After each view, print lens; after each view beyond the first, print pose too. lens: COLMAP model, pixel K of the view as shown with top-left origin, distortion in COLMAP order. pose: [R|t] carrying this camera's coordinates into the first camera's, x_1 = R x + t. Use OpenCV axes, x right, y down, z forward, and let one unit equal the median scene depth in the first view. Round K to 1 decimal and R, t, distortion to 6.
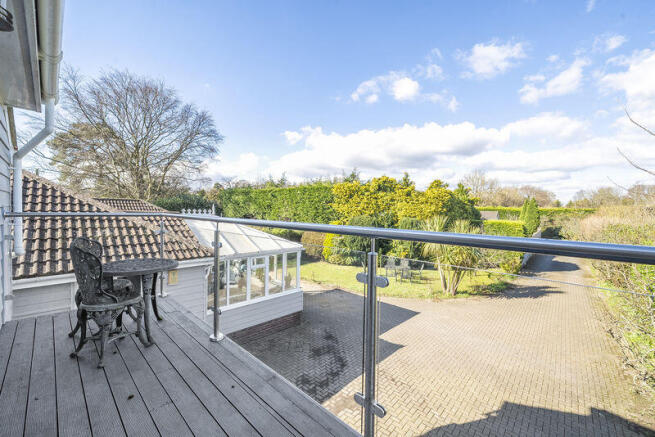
lens RADIAL K [[261.6, 0, 329.6], [0, 261.6, 216.5], [0, 0, 1]] dist [0.000249, -0.000001]
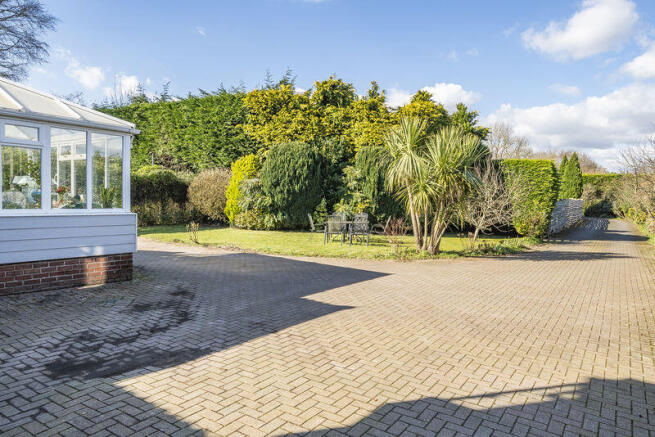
lens RADIAL K [[424.7, 0, 327.5], [0, 424.7, 218.5], [0, 0, 1]] dist [-0.002422, -0.000790]
pose [[0.991573, 0.002870, 0.129514, 0.075788], [-0.008444, 0.999060, 0.042512, 0.117973], [-0.129270, -0.043247, 0.990666, 0.059421]]
